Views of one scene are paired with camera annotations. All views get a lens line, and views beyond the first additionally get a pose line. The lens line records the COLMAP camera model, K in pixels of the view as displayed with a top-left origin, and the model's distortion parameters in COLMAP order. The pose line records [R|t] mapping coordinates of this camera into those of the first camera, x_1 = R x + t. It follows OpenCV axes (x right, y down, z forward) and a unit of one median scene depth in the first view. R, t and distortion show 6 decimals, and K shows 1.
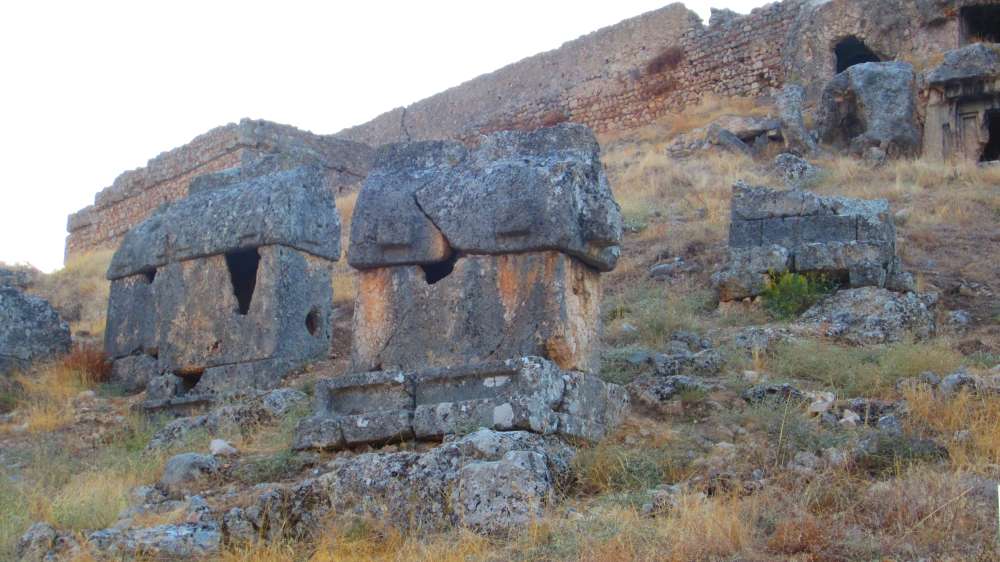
lens RADIAL K [[1670.8, 0, 500.4], [0, 1670.8, 282.4], [0, 0, 1]] dist [-0.134506, 0.000000]
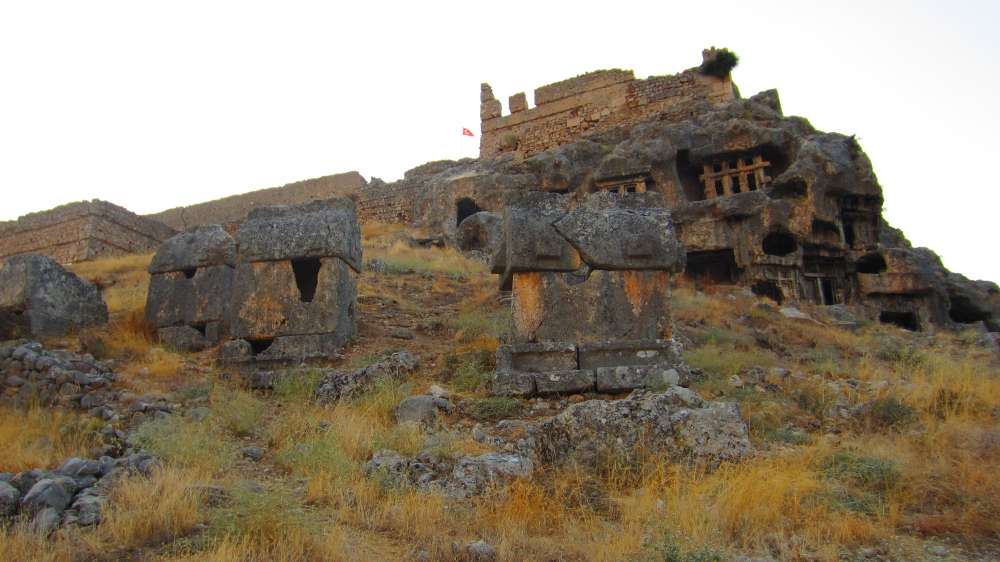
lens RADIAL K [[789.9, 0, 494.9], [0, 789.9, 282.3], [0, 0, 1]] dist [-0.034024, 0.002204]
pose [[0.903947, 0.101568, 0.415407, -0.286455], [-0.076483, 0.994122, -0.076633, 0.041302], [-0.420749, 0.037500, 0.906402, 0.292976]]
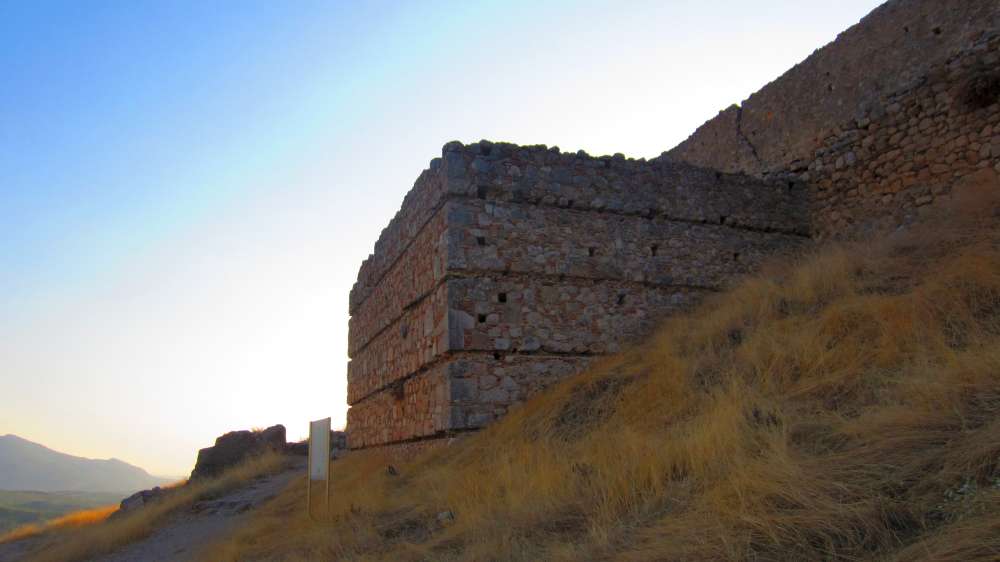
lens RADIAL K [[719.2, 0, 510.5], [0, 719.2, 282.2], [0, 0, 1]] dist [-0.022752, 0.009684]
pose [[0.943988, -0.130690, -0.302997, -0.191779], [0.133193, 0.991012, -0.012486, -0.132528], [0.301905, -0.028570, 0.952910, 2.072353]]
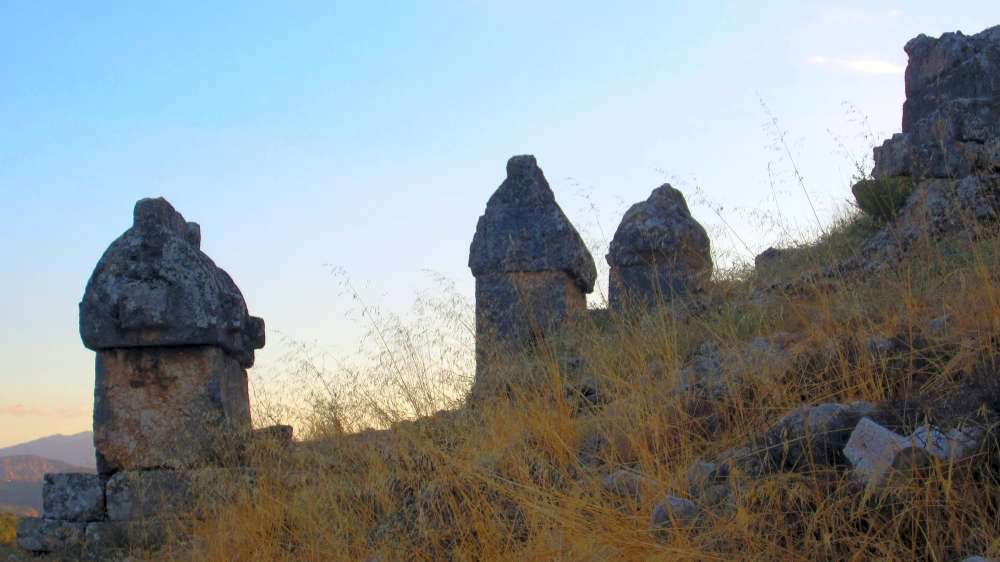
lens RADIAL K [[1882.5, 0, 504.2], [0, 1882.5, 284.9], [0, 0, 1]] dist [-0.074063, 0.000000]
pose [[0.446333, -0.157417, -0.880912, 0.777113], [0.239281, 0.969556, -0.052021, 0.040070], [0.862283, -0.187566, 0.470412, 0.494795]]
